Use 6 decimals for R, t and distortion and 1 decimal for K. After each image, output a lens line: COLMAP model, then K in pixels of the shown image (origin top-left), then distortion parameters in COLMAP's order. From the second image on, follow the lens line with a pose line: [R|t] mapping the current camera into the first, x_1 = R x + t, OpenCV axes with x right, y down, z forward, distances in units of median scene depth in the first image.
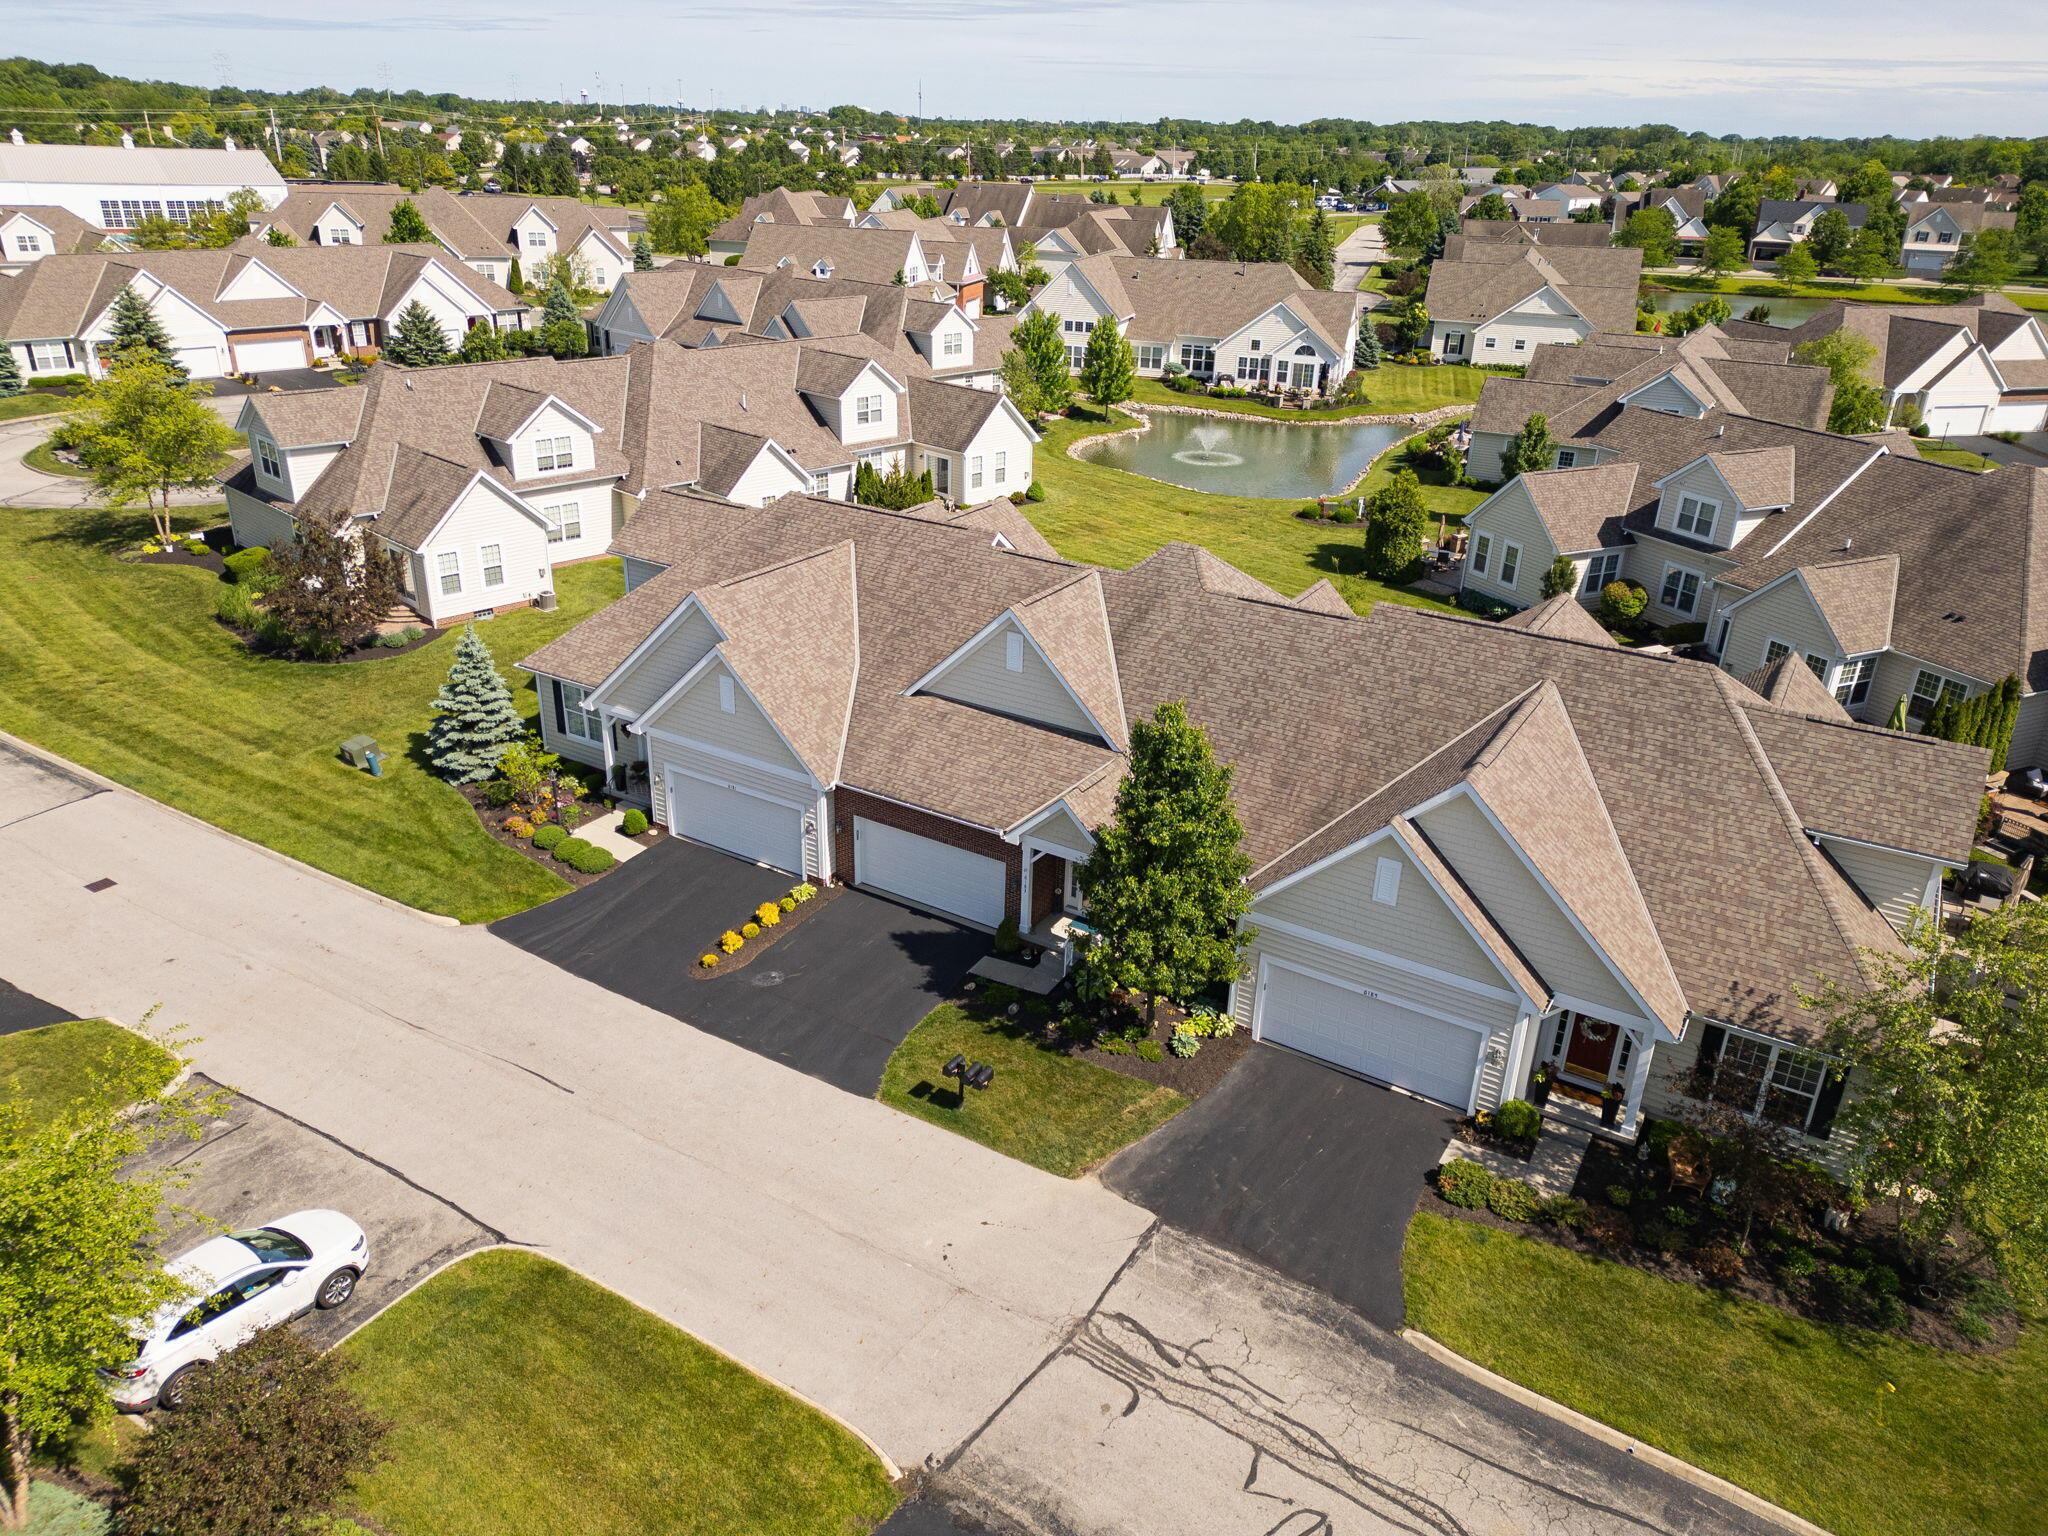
lens RADIAL K [[1424.4, 0, 1024.0], [0, 1424.4, 768.0], [0, 0, 1]] dist [0.086478, -0.089265]
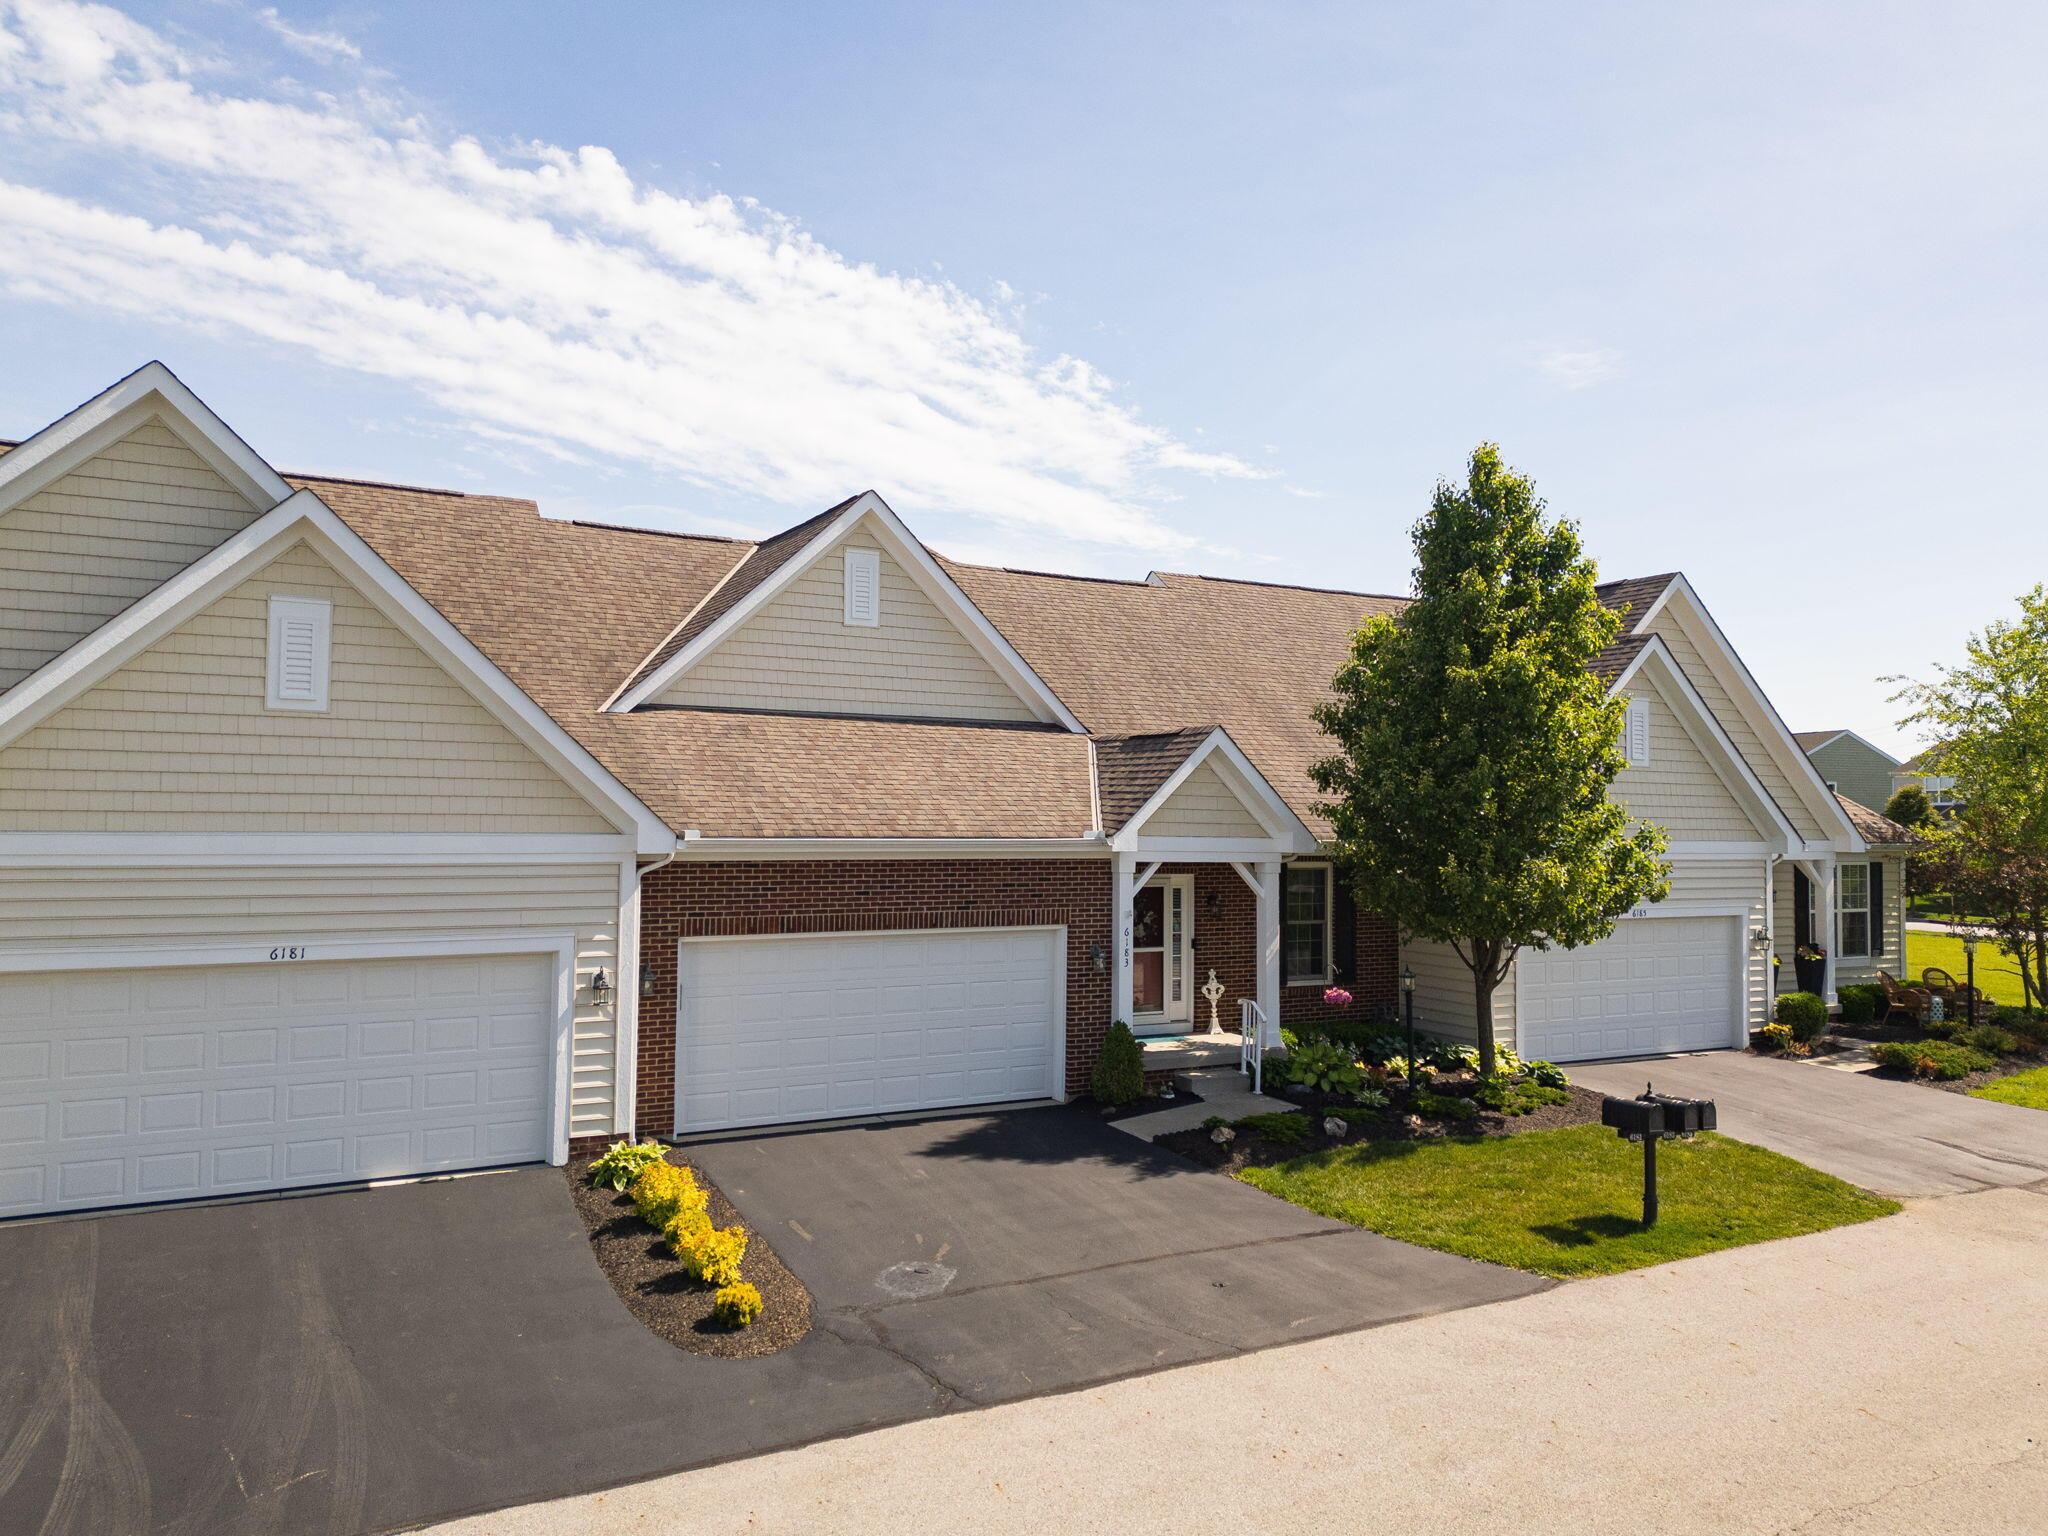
lens RADIAL K [[1453.6, 0, 1024.0], [0, 1453.6, 768.0], [0, 0, 1]] dist [0.091105, -0.099984]
pose [[0.500305, 0.003235, 0.865843, -0.422775], [0.356033, 0.910772, -0.209127, 0.108297], [-0.789263, 0.412896, 0.454512, 0.704629]]
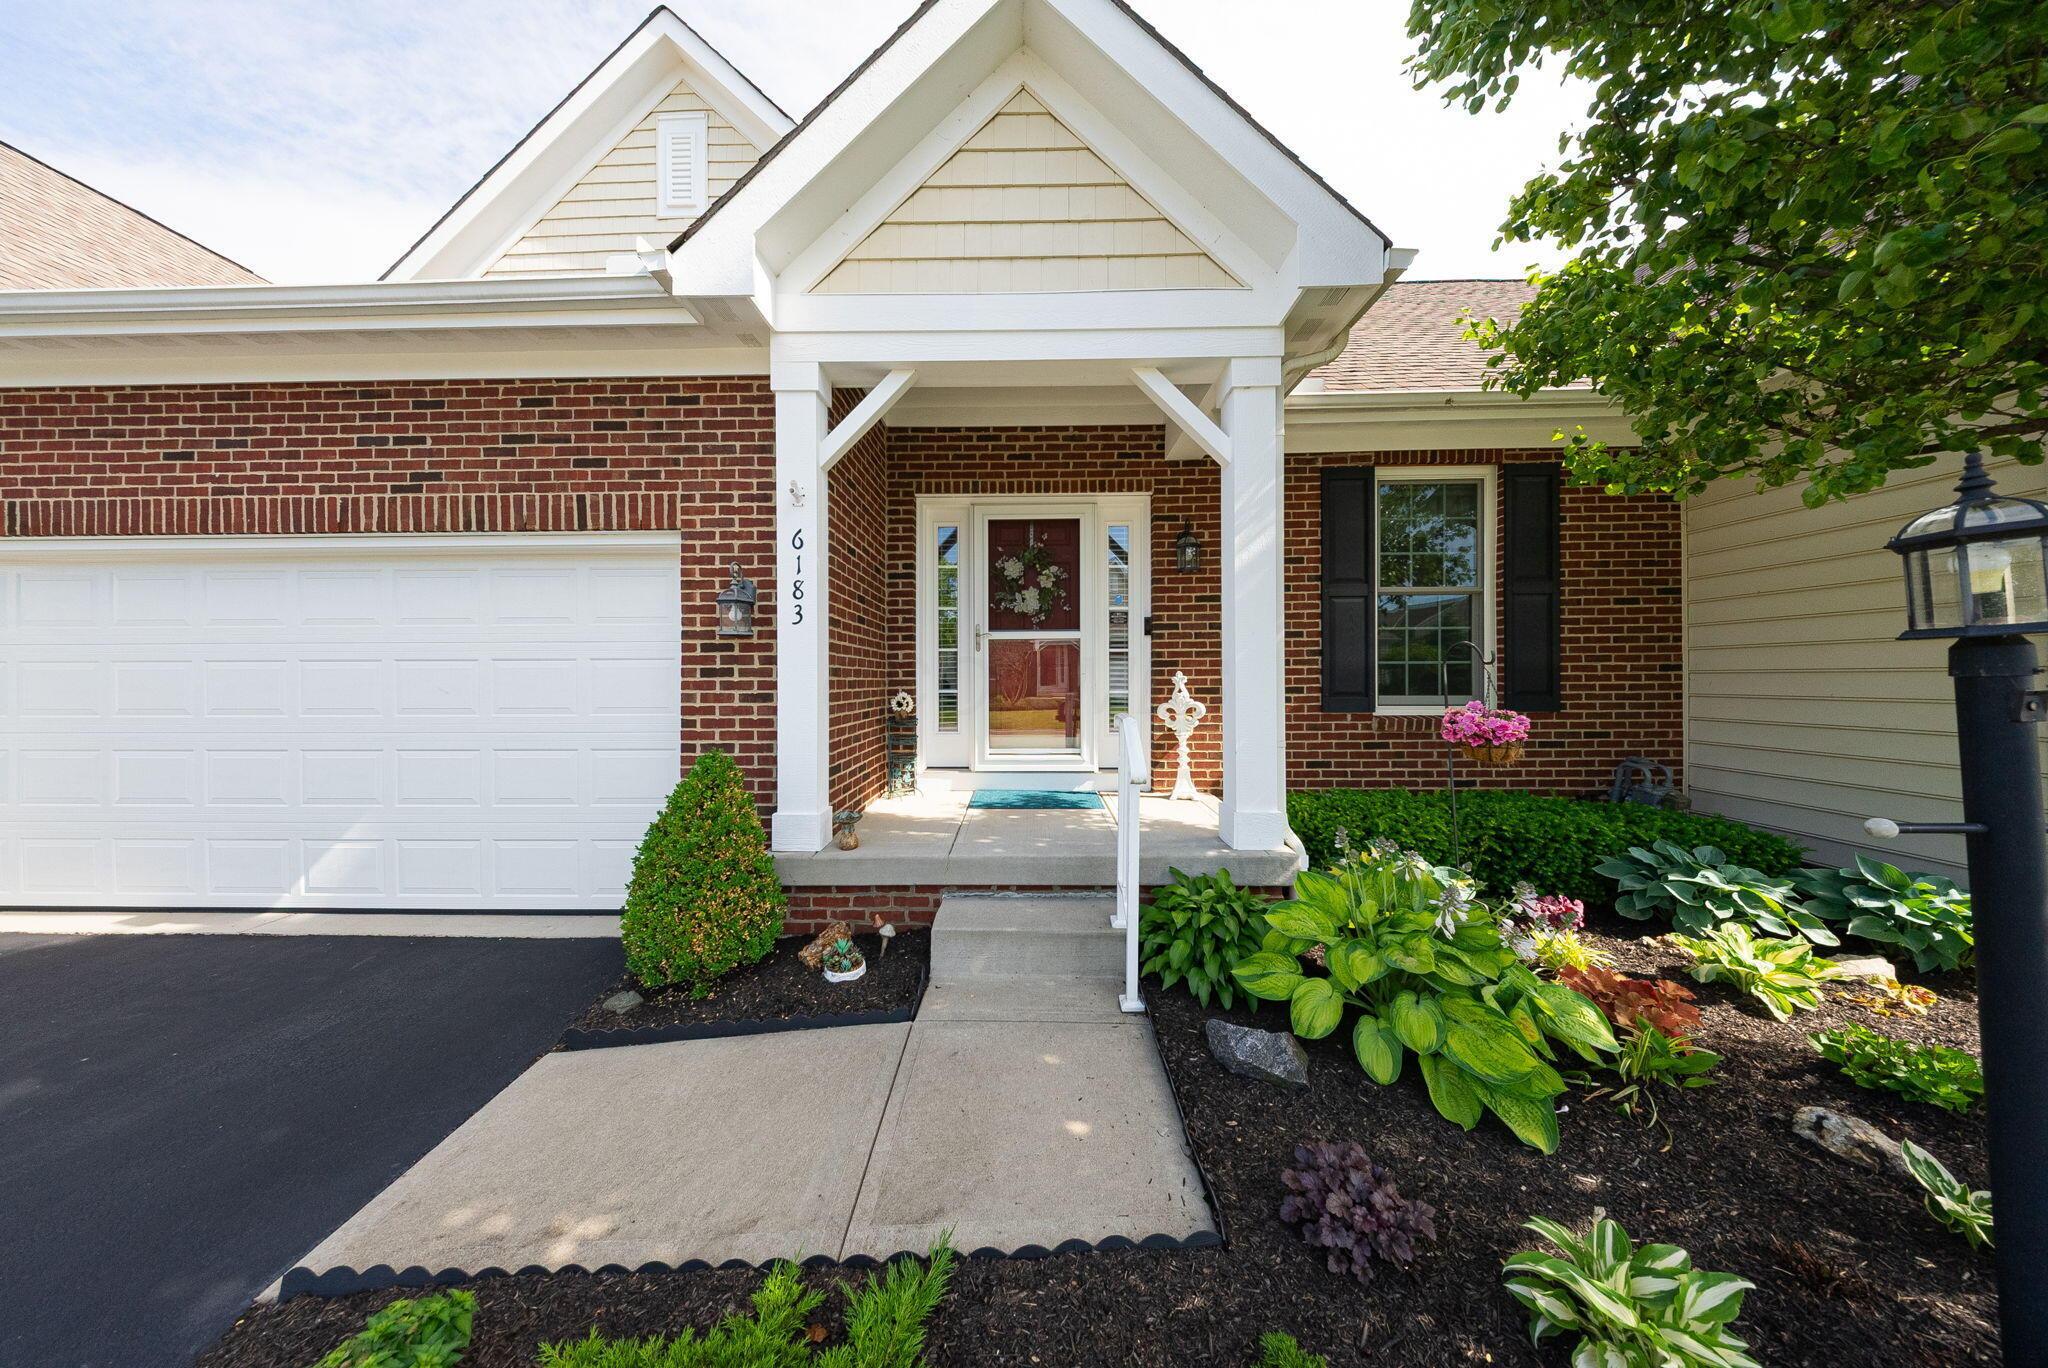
lens RADIAL K [[598.8, 0, 1014.1], [0, 598.8, 677.3], [0, 0, 1]] dist [0.018787, -0.004992]
pose [[0.866583, -0.034673, 0.497827, -0.014542], [0.232071, 0.911150, -0.340512, 0.119811], [-0.441789, 0.410613, 0.797634, 0.846224]]
